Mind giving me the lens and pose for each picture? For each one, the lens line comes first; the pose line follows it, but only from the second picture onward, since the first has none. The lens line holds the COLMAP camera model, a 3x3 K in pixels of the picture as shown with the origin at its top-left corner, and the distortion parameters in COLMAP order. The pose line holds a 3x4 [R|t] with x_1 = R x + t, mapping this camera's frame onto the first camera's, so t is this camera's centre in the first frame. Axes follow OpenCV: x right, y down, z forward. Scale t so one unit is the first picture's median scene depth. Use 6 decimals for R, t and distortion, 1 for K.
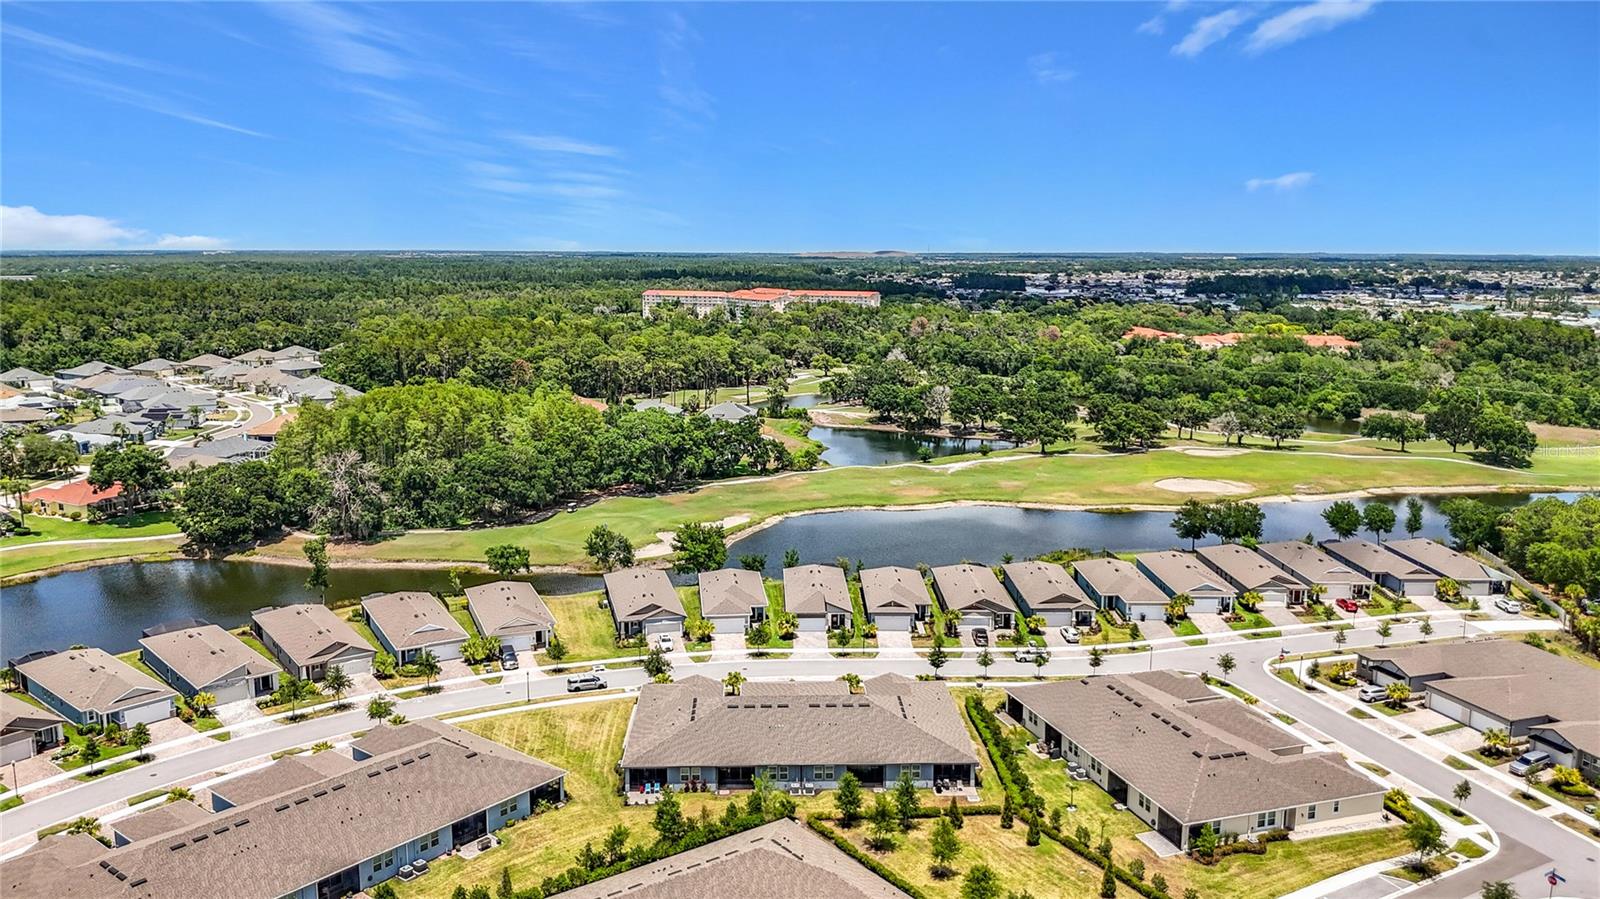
lens RADIAL K [[1351.1, 0, 797.8], [0, 1351.1, 460.3], [0, 0, 1]] dist [0.074834, -0.101872]
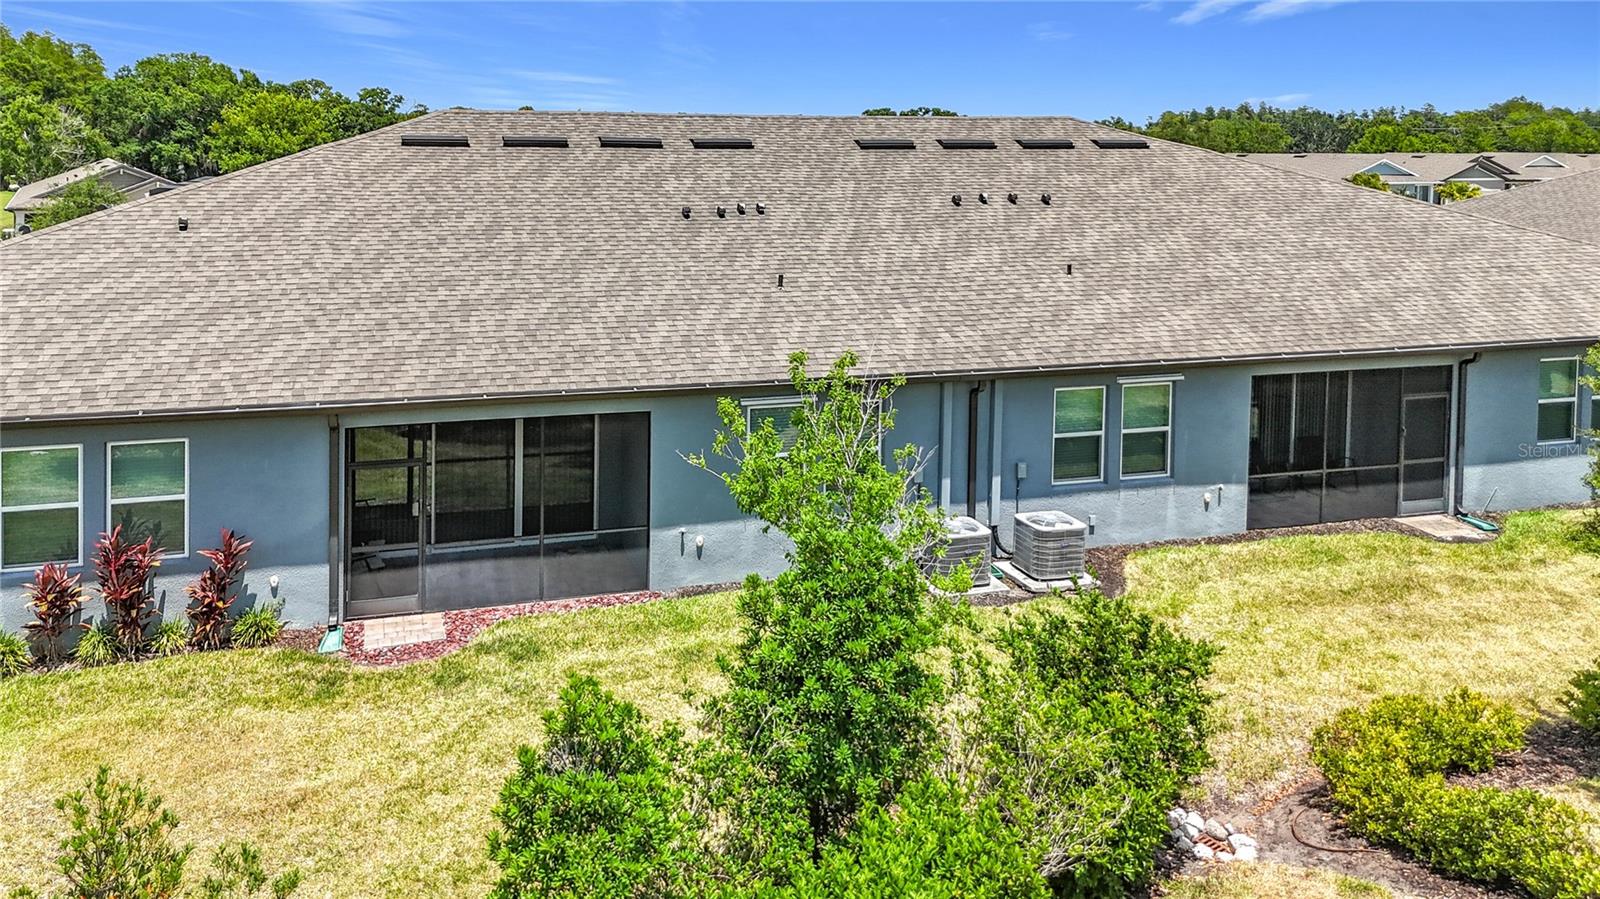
lens RADIAL K [[1351.1, 0, 783.6], [0, 1351.1, 241.0], [0, 0, 1]] dist [0.074834, -0.101872]
pose [[0.964358, -0.016436, 0.264090, -0.037354], [0.038492, 0.996166, -0.078561, 0.155989], [-0.261786, 0.085926, 0.961293, 0.615330]]
